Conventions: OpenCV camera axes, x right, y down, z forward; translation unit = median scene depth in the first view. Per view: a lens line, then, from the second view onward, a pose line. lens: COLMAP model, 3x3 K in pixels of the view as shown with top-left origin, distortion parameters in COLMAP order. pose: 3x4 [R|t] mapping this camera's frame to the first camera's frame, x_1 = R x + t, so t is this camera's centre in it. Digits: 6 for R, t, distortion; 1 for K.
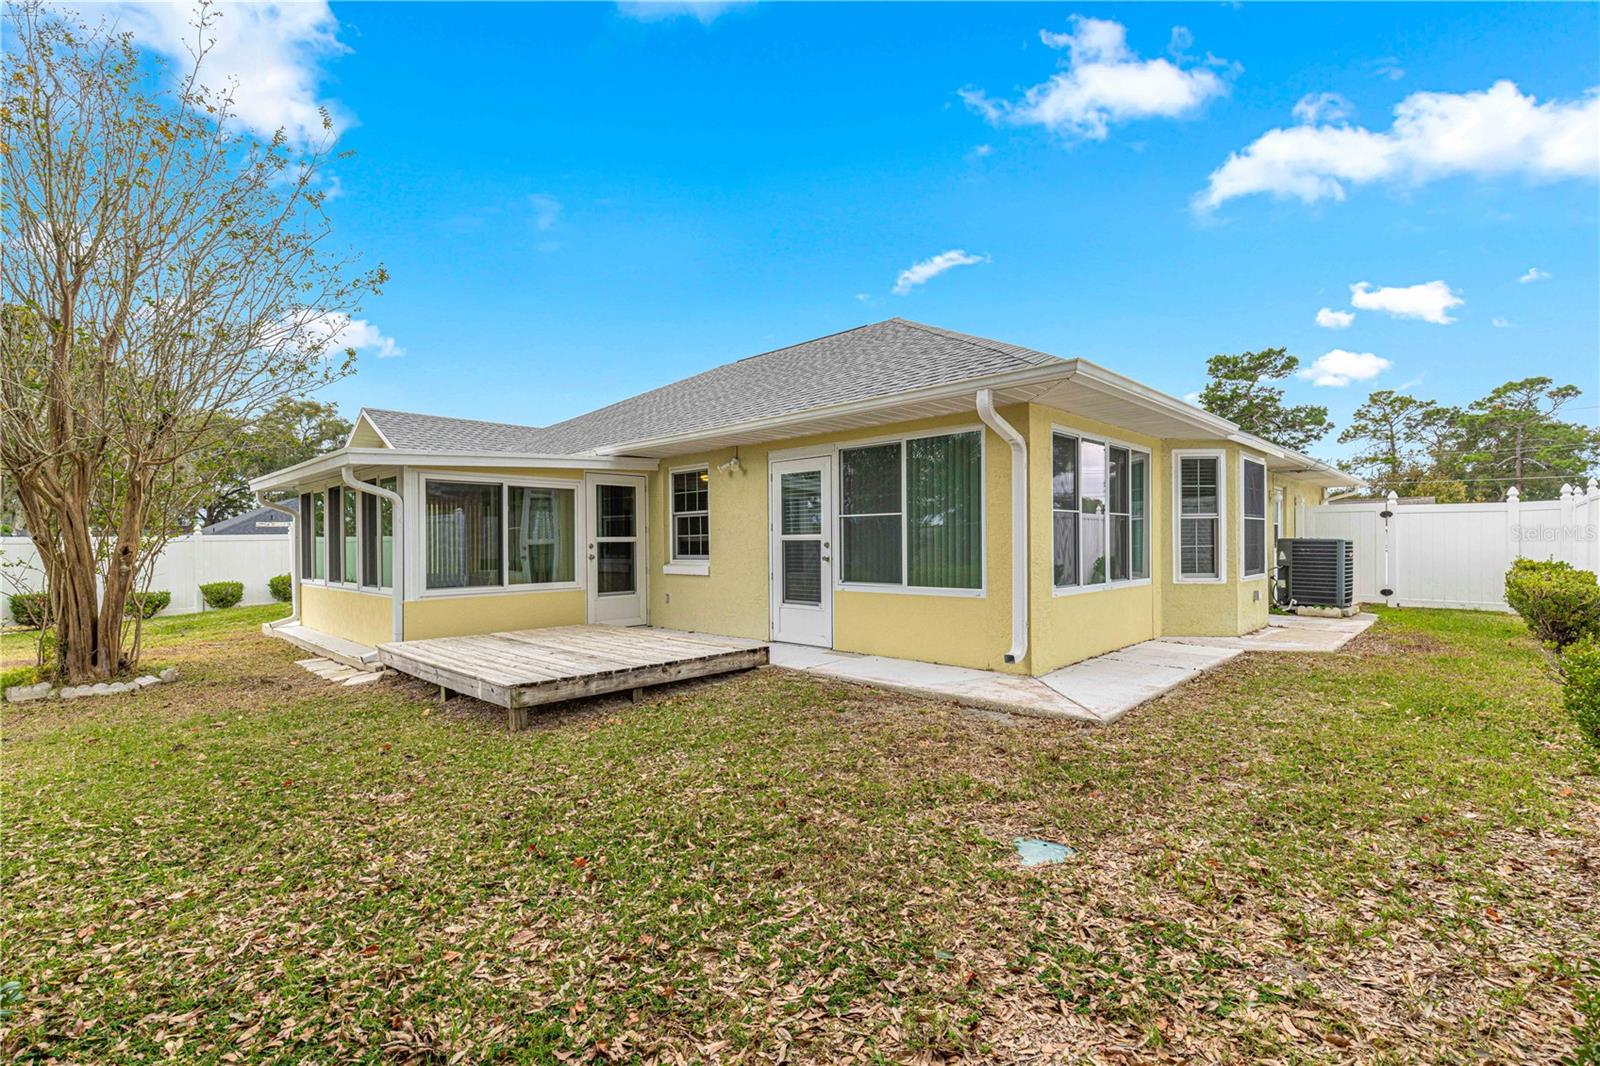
lens RADIAL K [[721.5, 0, 800.5], [0, 721.5, 543.2], [0, 0, 1]] dist [0.012082, 0.000029]
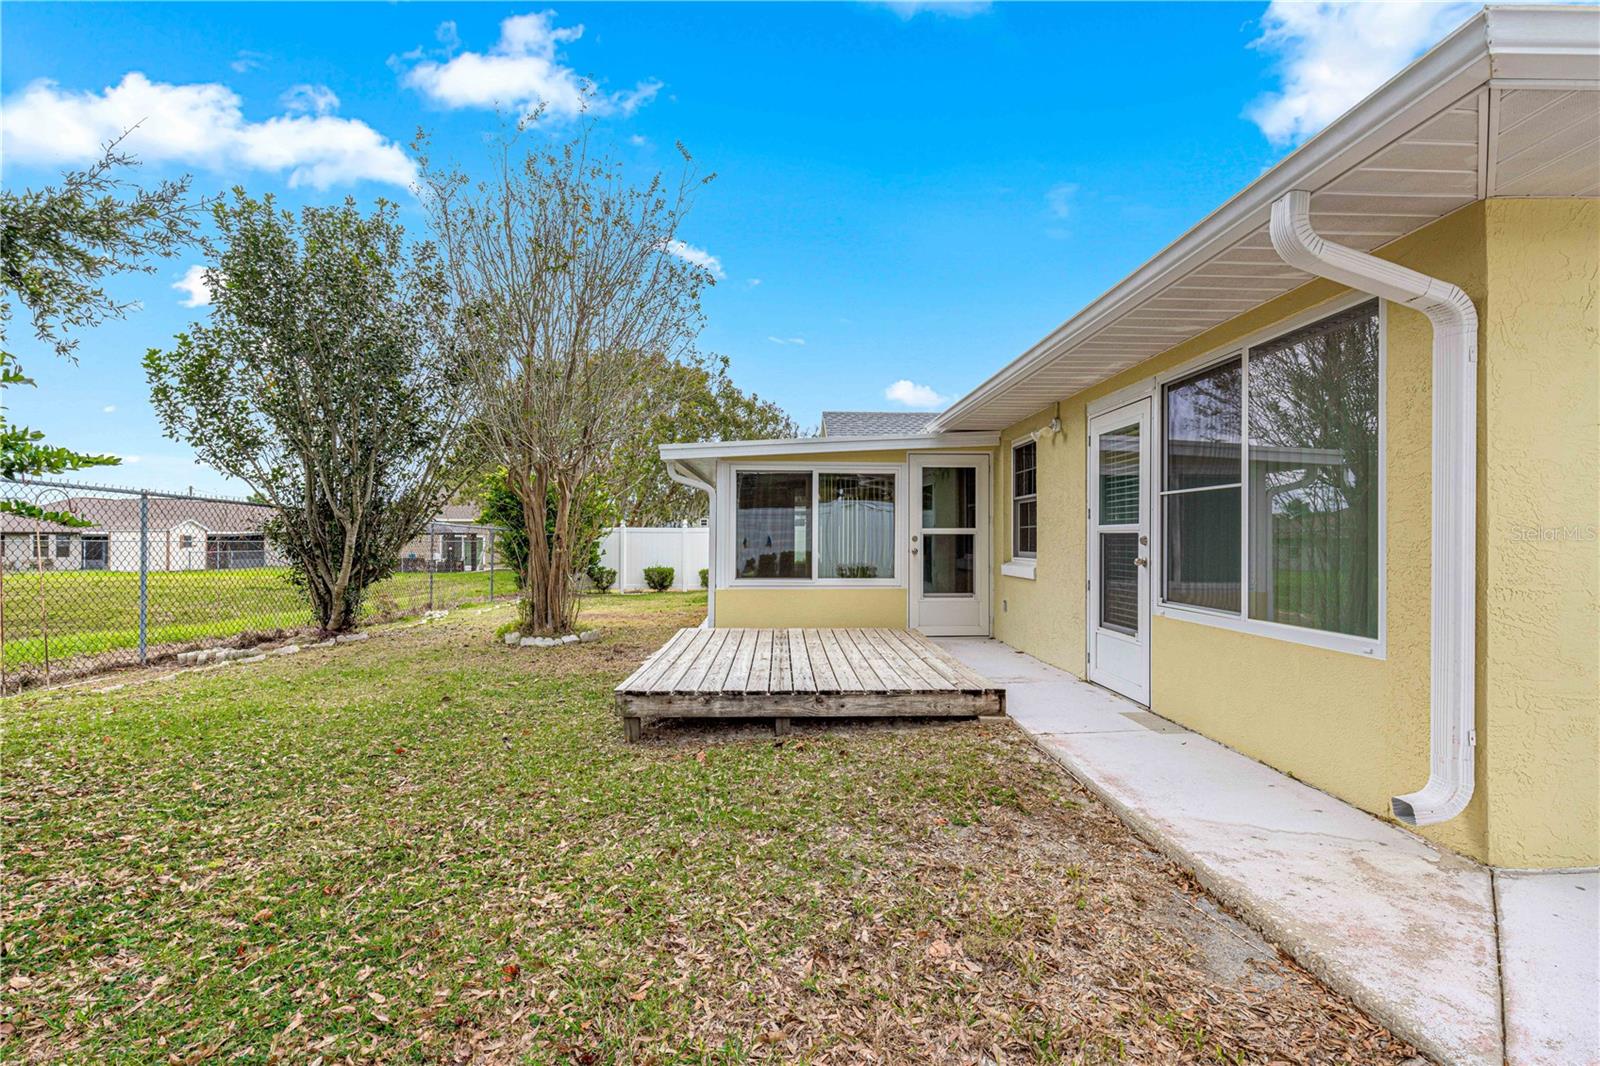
lens RADIAL K [[721.5, 0, 799.4], [0, 721.5, 534.3], [0, 0, 1]] dist [0.012082, 0.000029]
pose [[0.716429, 0.007732, -0.697617, 0.286165], [-0.009461, 0.999954, 0.001366, -0.000986], [0.697596, 0.005621, 0.716470, 0.378223]]
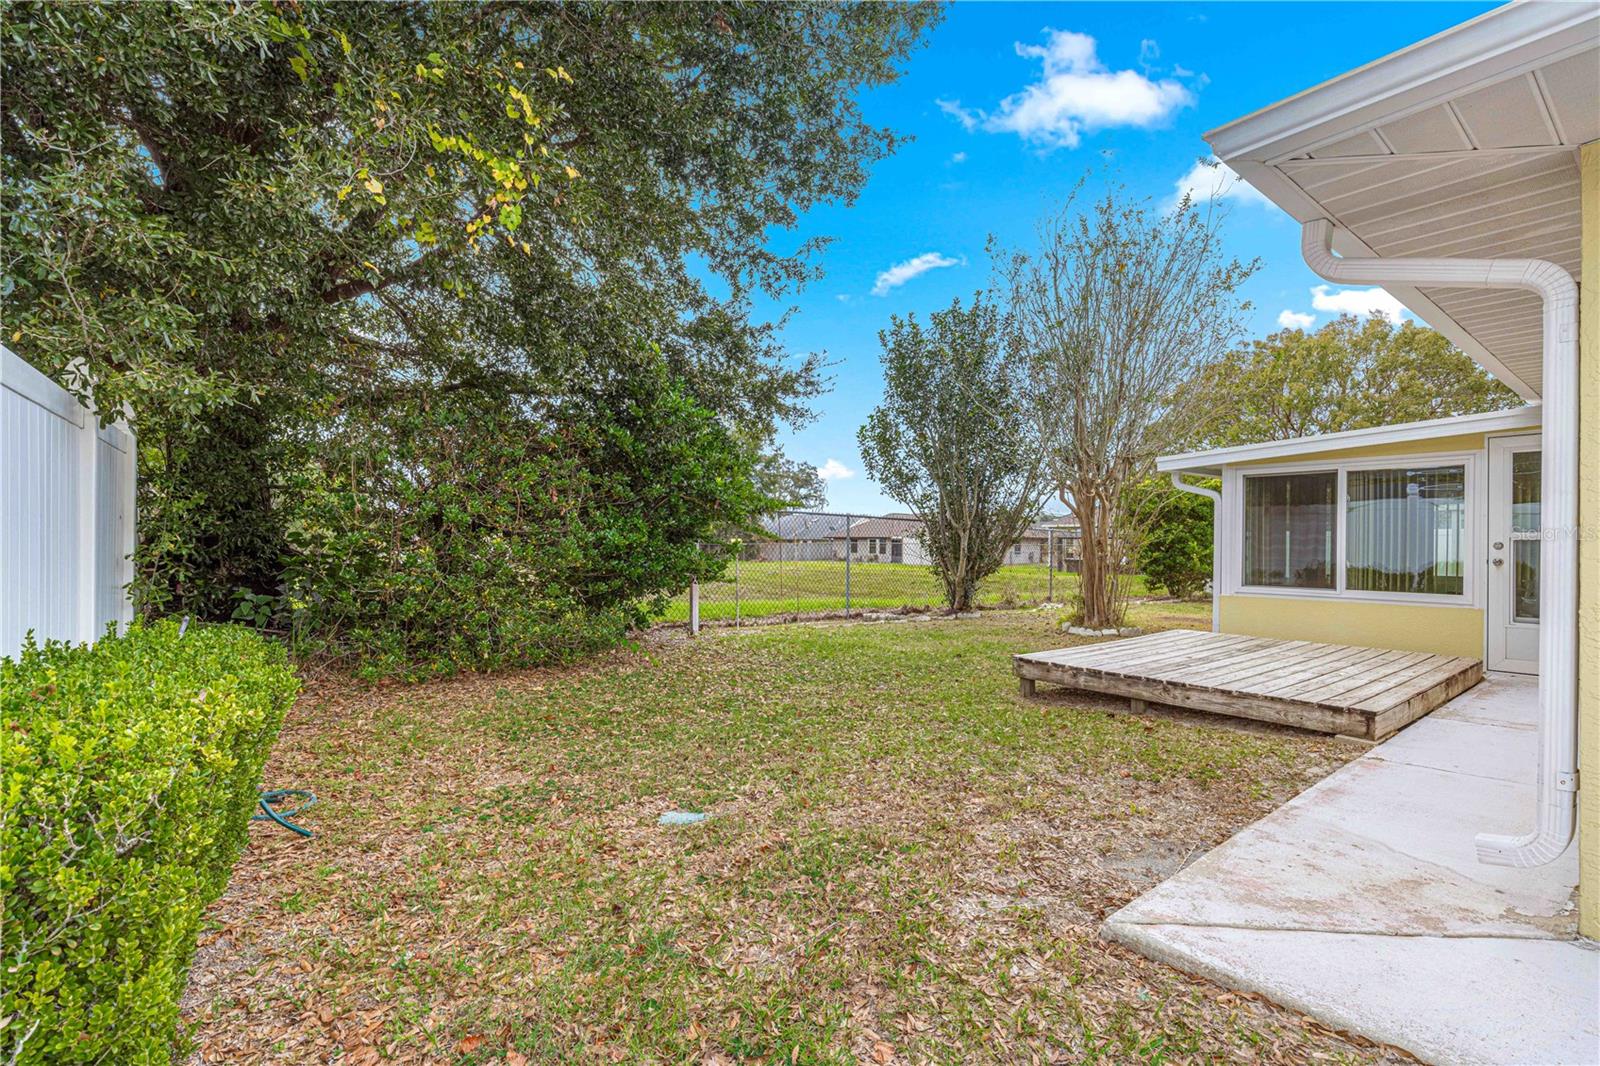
lens RADIAL K [[721.5, 0, 795.7], [0, 721.5, 537.0], [0, 0, 1]] dist [0.012082, 0.000029]
pose [[-0.135098, 0.006298, -0.990812, 0.633079], [-0.001529, 0.999977, 0.006565, -0.009942], [0.990831, 0.002402, -0.135085, 0.588094]]
